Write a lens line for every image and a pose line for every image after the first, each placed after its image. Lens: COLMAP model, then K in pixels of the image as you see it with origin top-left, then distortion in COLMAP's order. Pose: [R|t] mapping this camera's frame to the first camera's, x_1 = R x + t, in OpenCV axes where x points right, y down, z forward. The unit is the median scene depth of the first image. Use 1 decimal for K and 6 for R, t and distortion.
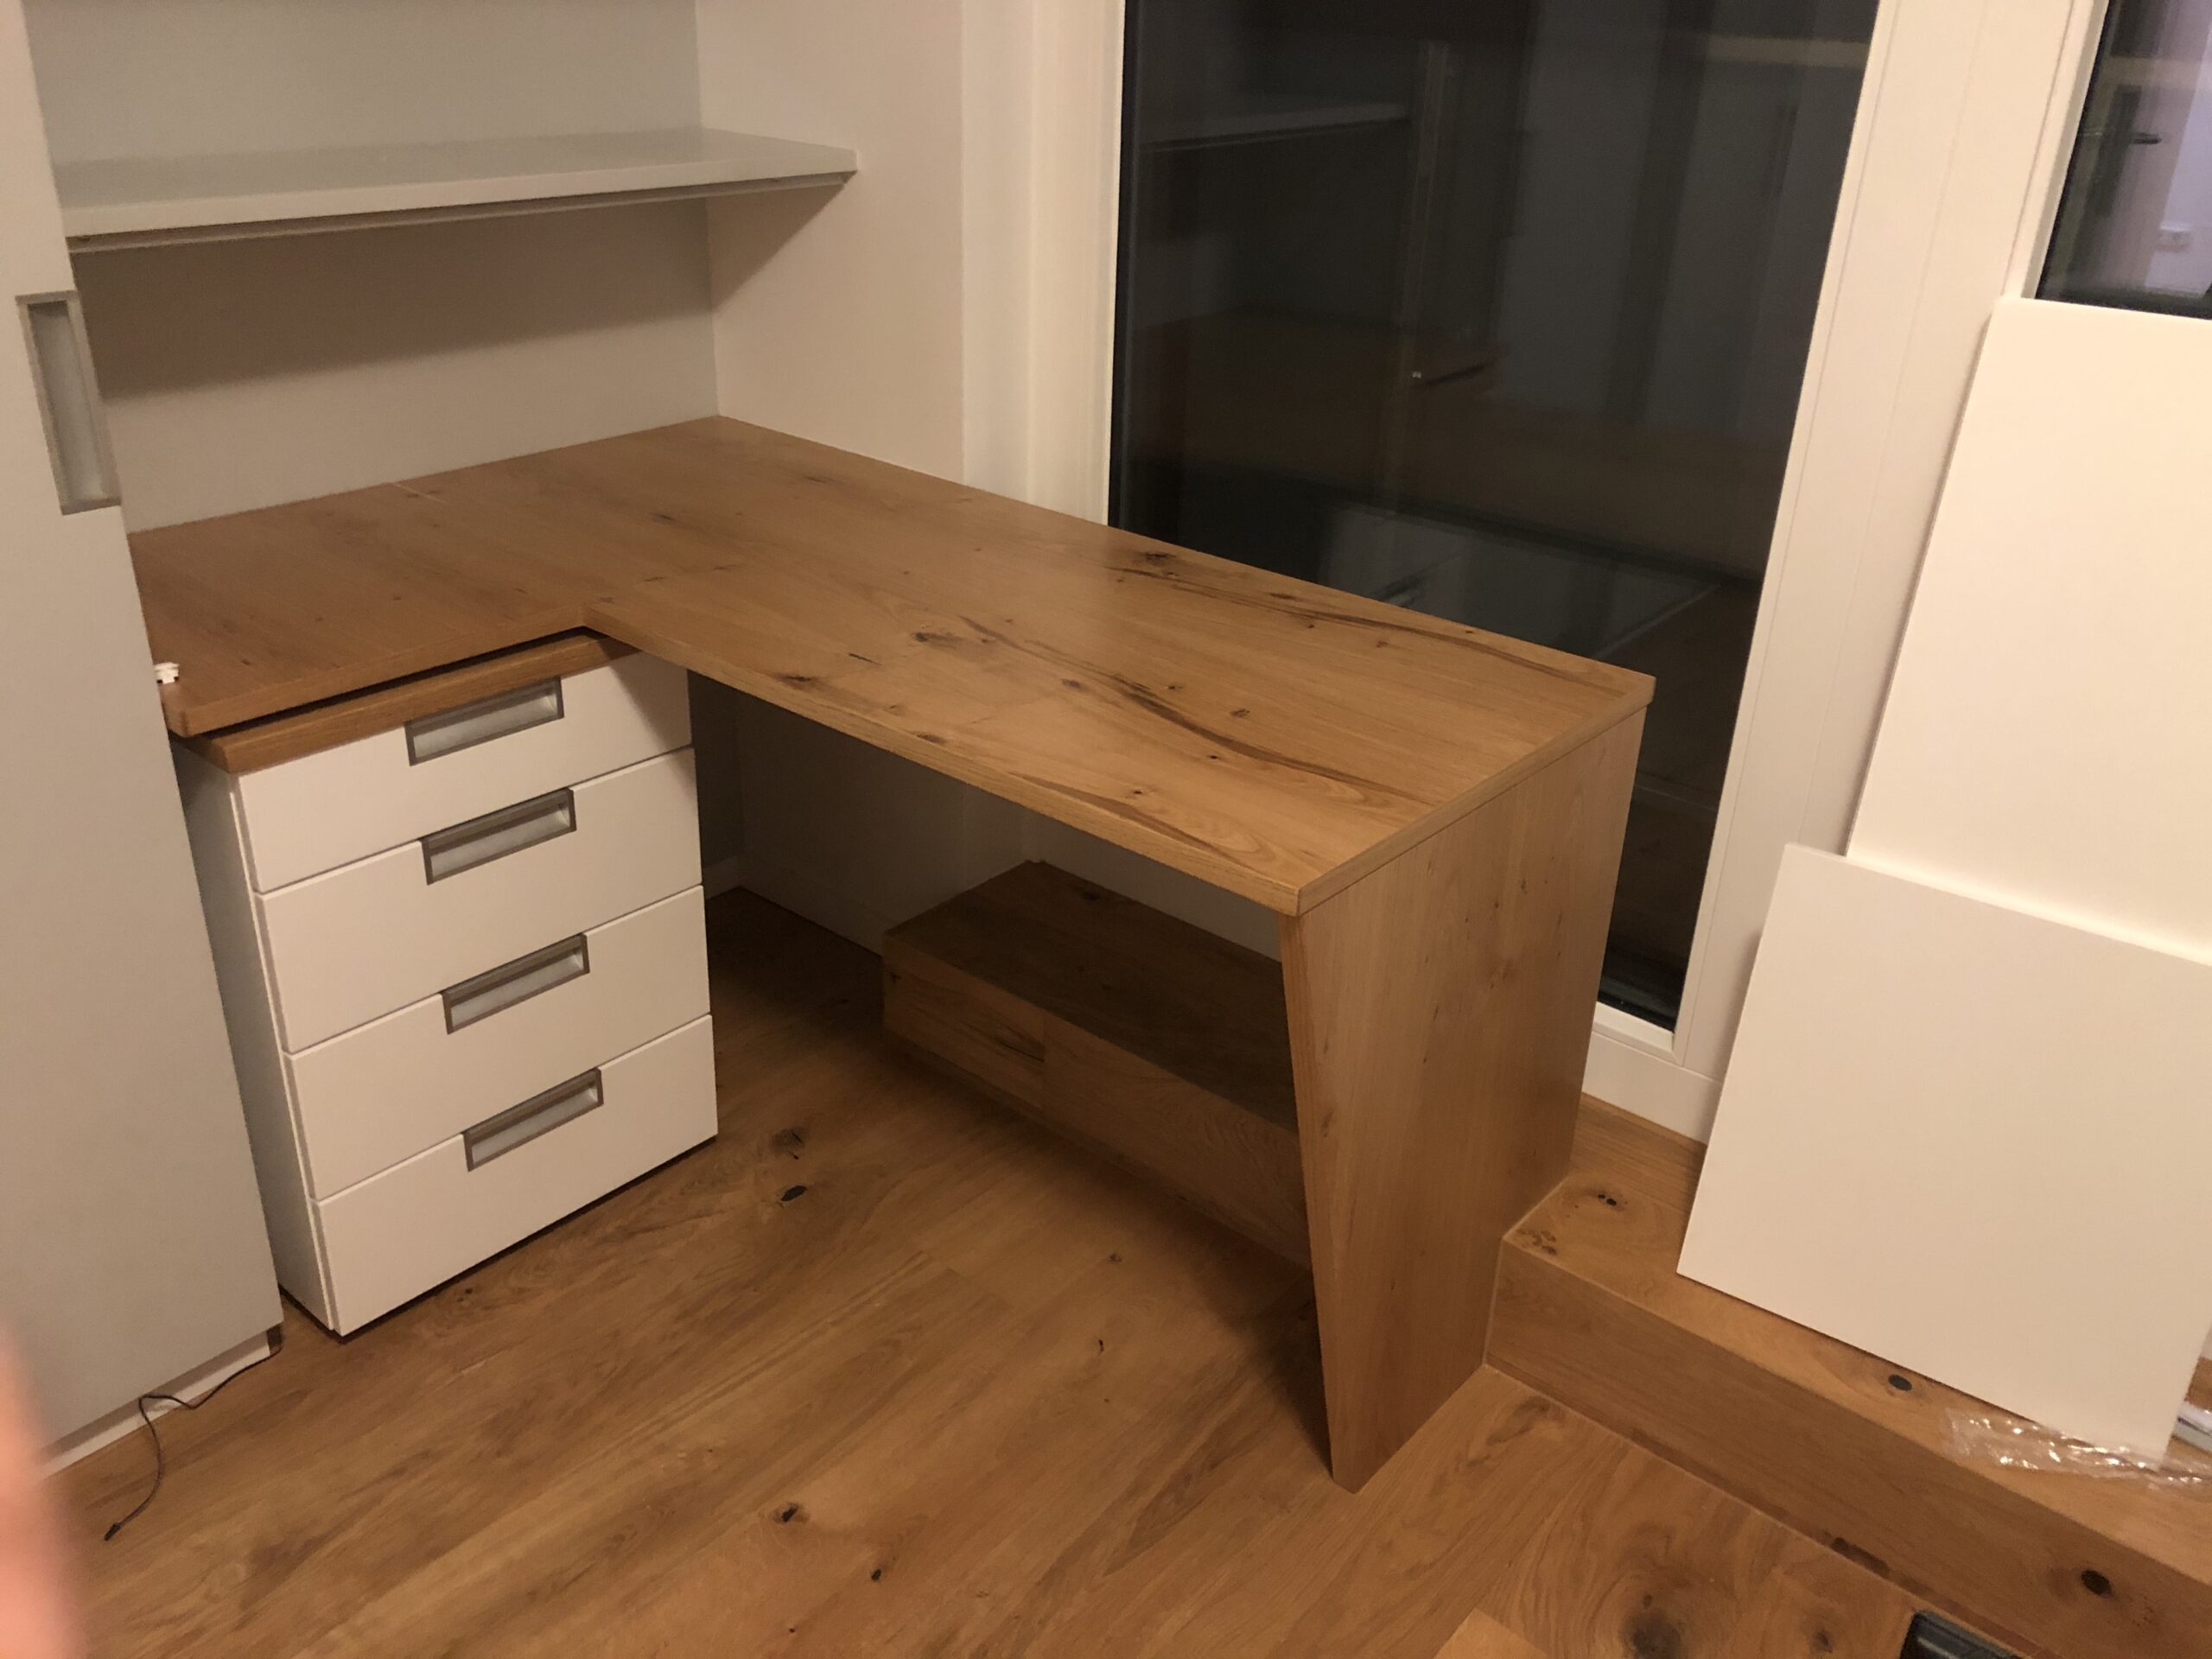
lens RADIAL K [[1820.4, 0, 1076.9], [0, 1820.4, 775.6], [0, 0, 1]] dist [0.040357, -0.008228]
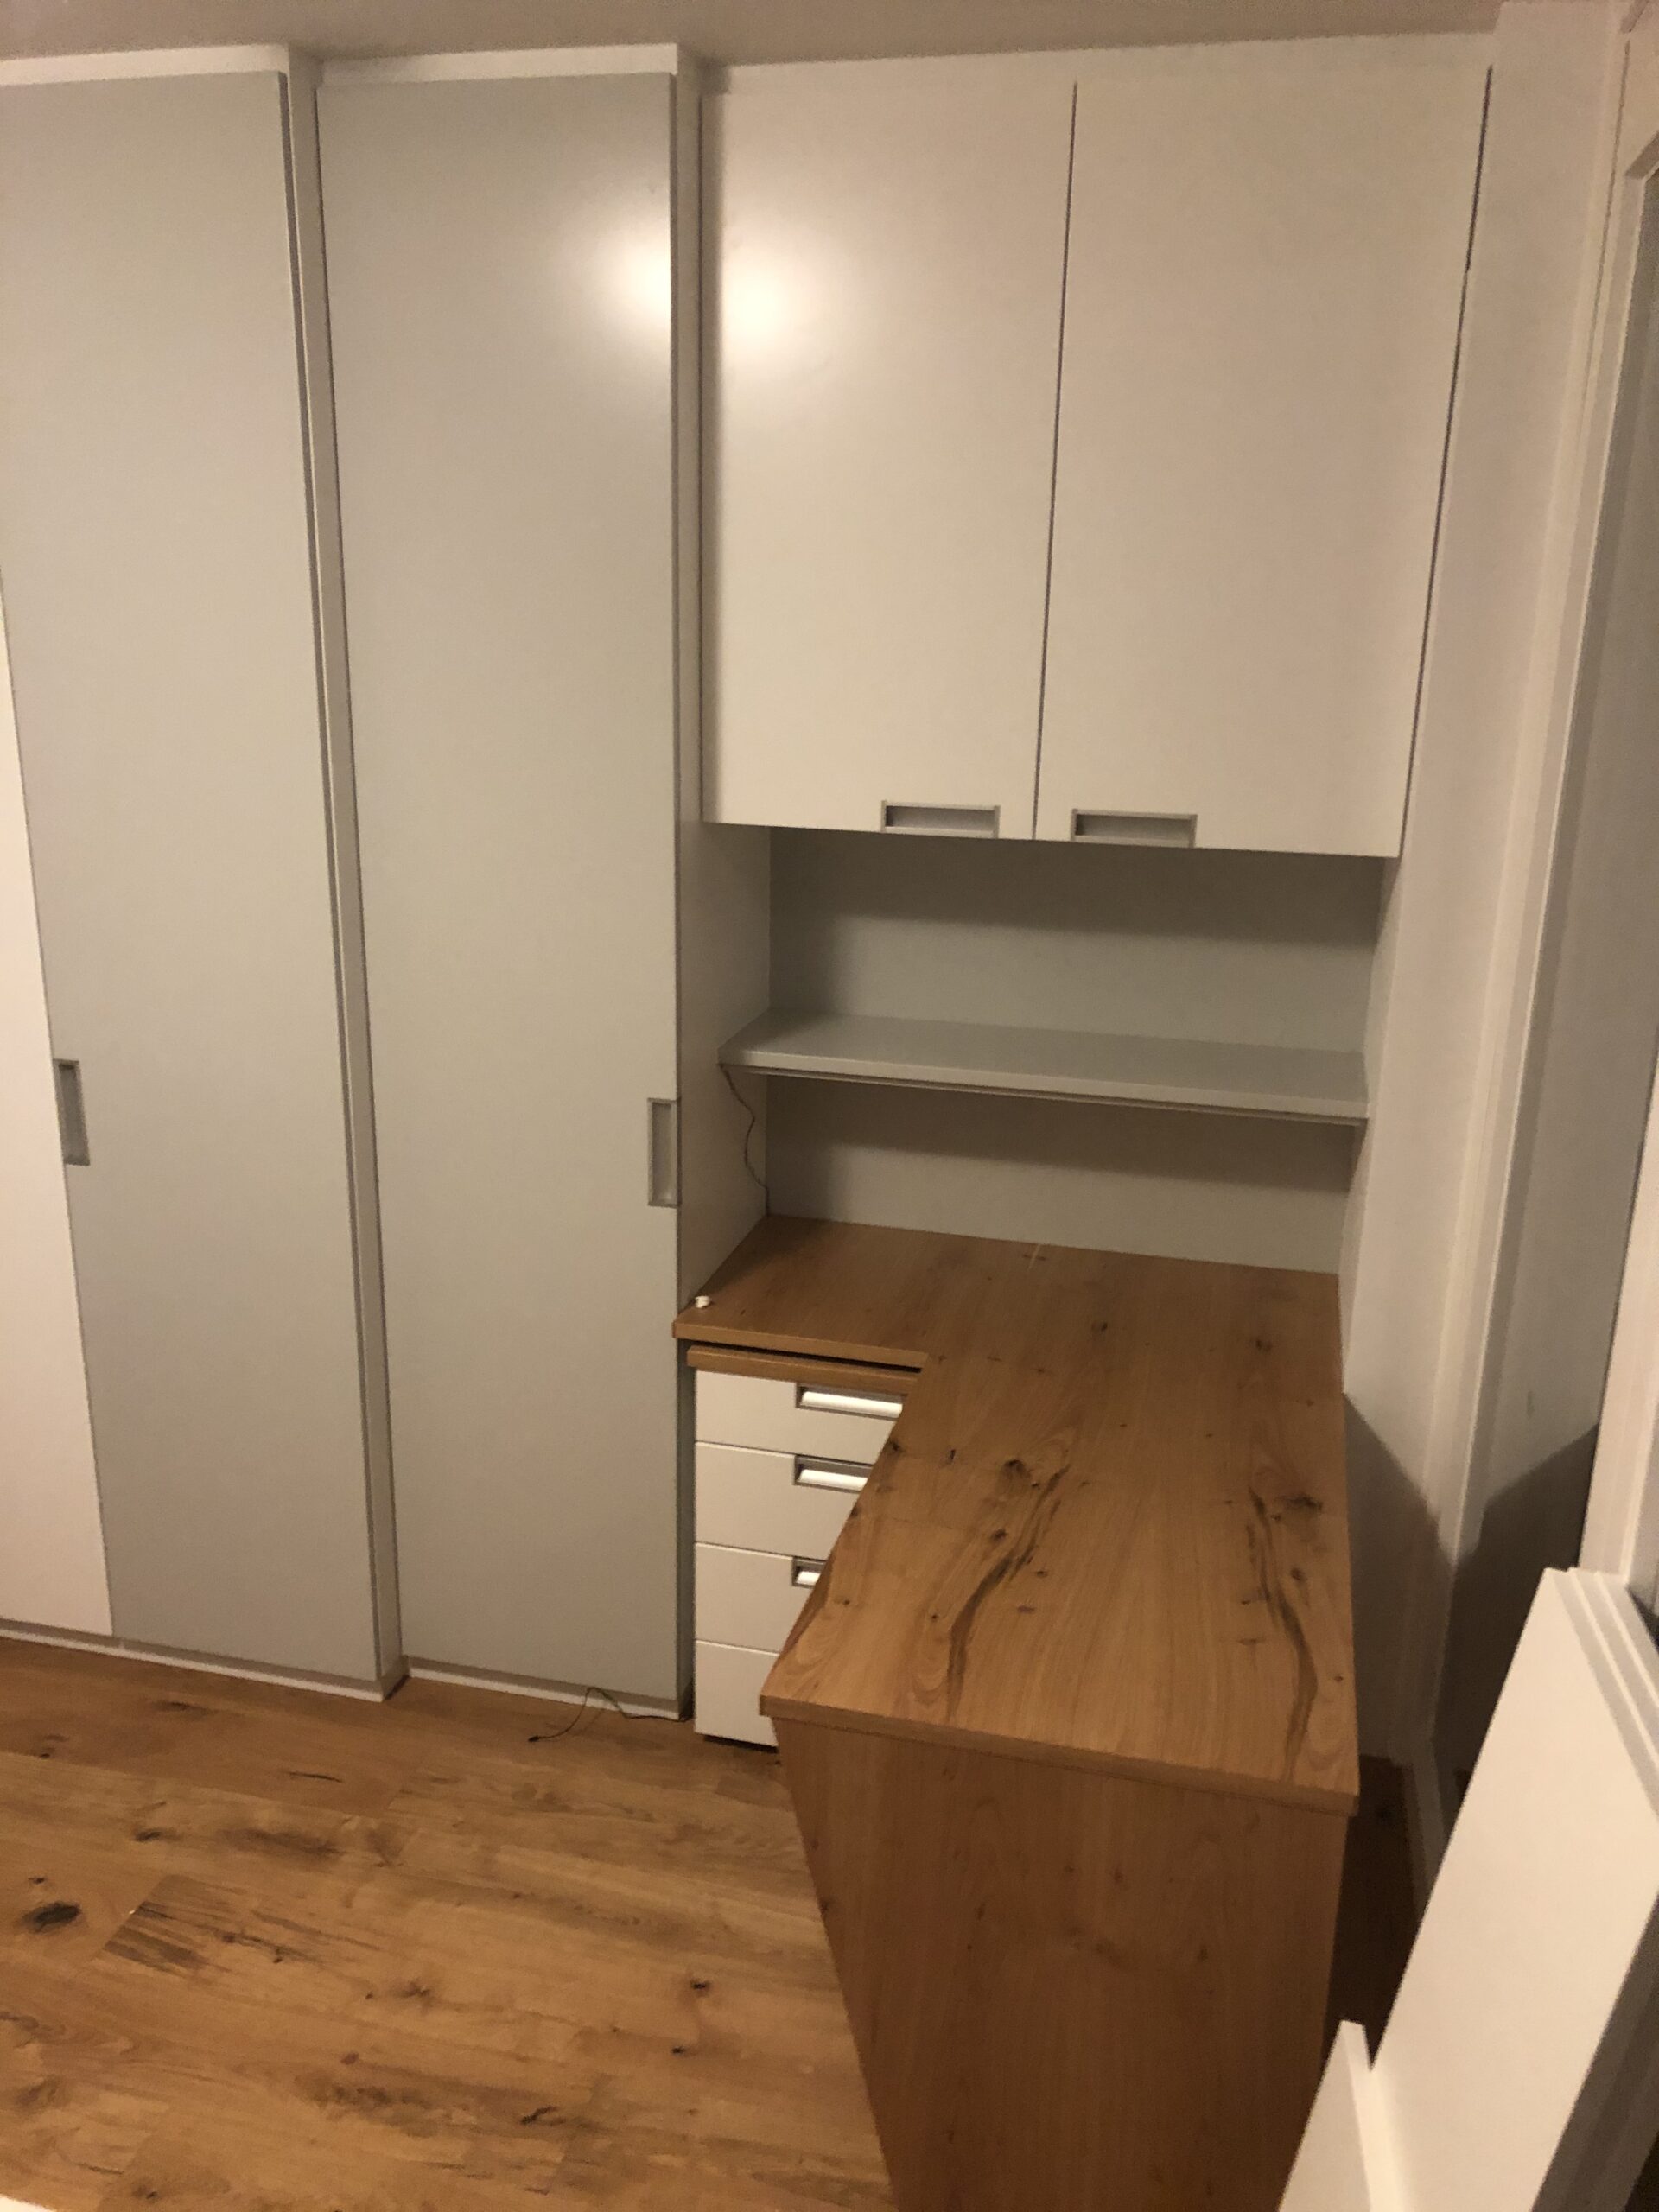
lens RADIAL K [[1820.4, 0, 826.0], [0, 1820.4, 1108.8], [0, 0, 1]] dist [0.040357, -0.008228]
pose [[0.449549, 0.230882, -0.862901, 0.958977], [-0.376734, 0.924905, 0.051204, -0.339391], [0.809924, 0.302065, 0.502772, 0.150951]]
